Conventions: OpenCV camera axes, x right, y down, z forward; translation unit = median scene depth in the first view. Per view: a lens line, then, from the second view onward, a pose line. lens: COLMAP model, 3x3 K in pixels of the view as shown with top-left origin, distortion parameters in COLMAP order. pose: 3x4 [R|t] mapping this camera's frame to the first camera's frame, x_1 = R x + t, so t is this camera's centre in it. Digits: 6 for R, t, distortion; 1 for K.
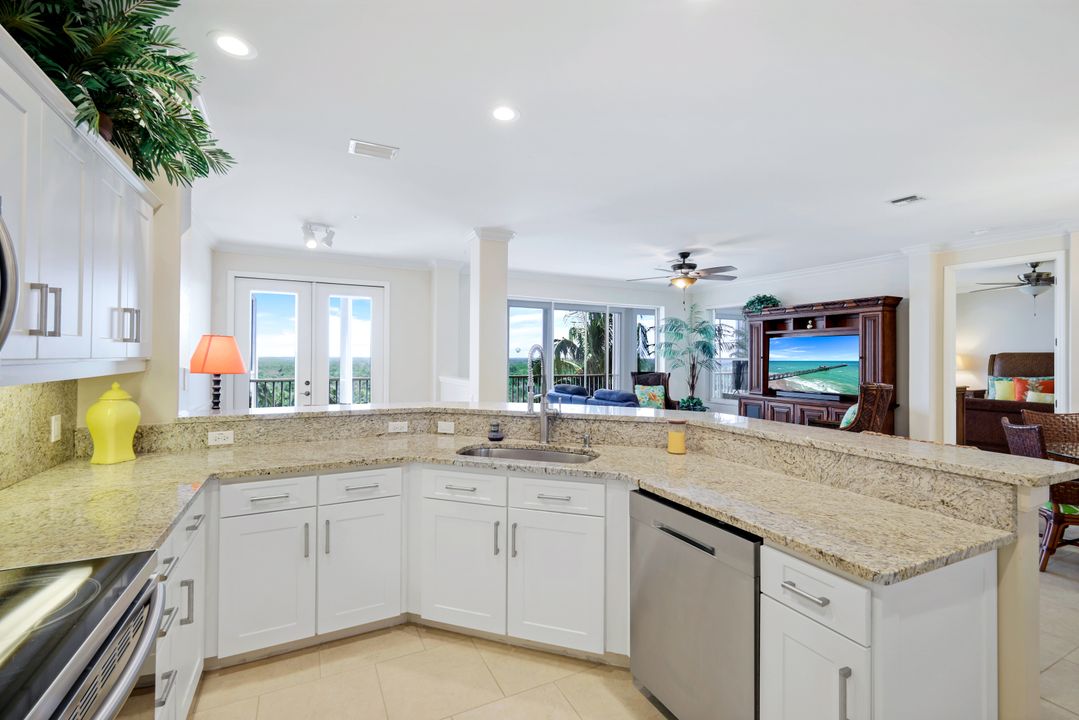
lens RADIAL K [[473.2, 0, 539.5], [0, 473.2, 360.0], [0, 0, 1]] dist [0.001643, 0.000916]
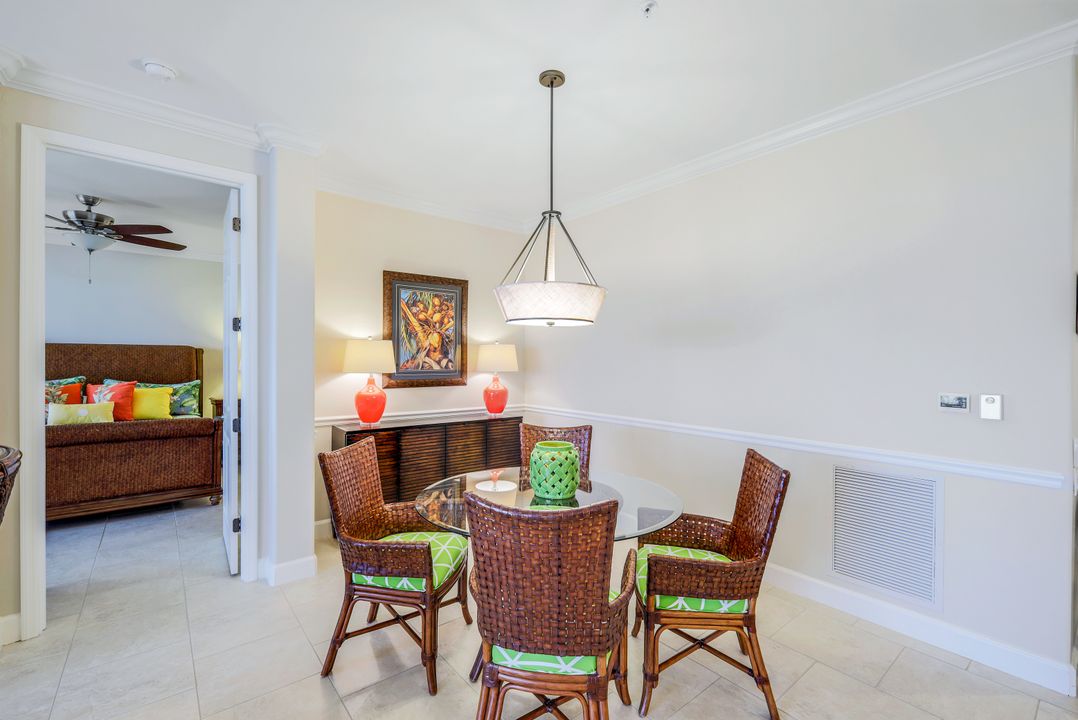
lens RADIAL K [[476.4, 0, 552.7], [0, 476.4, 357.0], [0, 0, 1]] dist [0.001324, 0.000250]
pose [[-0.222407, -0.005645, 0.974937, 0.276834], [0.001881, 0.999979, 0.006219, 0.001190], [-0.974952, 0.003217, -0.222392, 0.508103]]
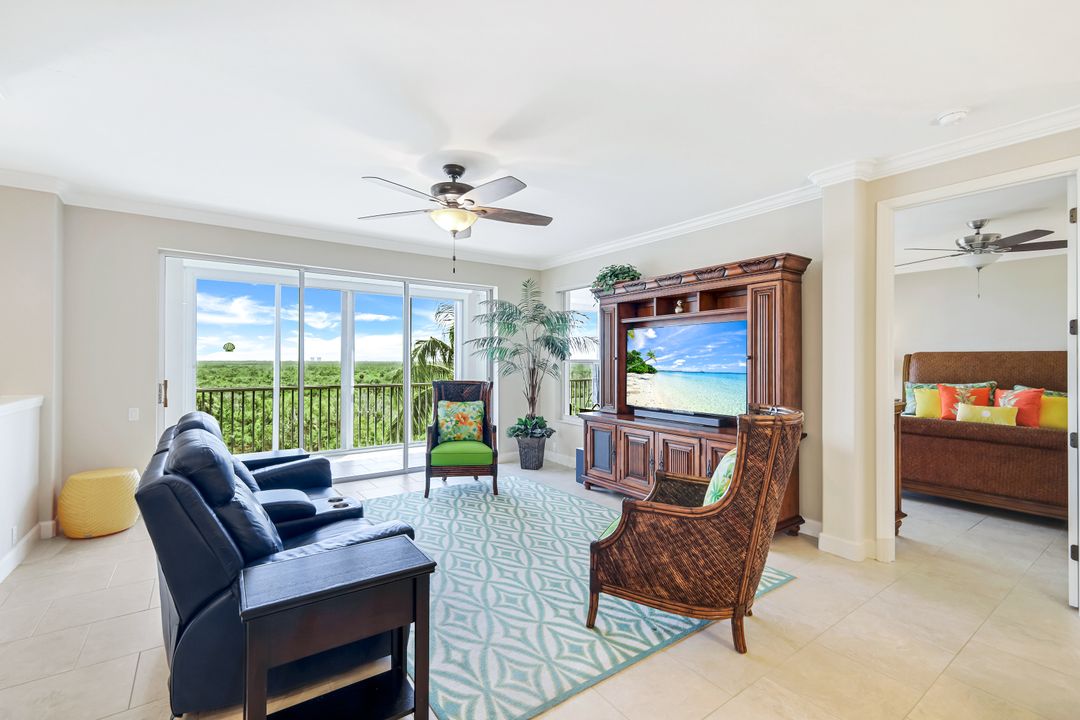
lens RADIAL K [[481.2, 0, 536.3], [0, 481.2, 363.2], [0, 0, 1]] dist [0.002454, 0.000327]
pose [[0.987020, -0.002736, 0.160575, 0.268028], [0.002769, 0.999996, 0.000019, 0.001482], [-0.160574, 0.000425, 0.987024, 0.375910]]
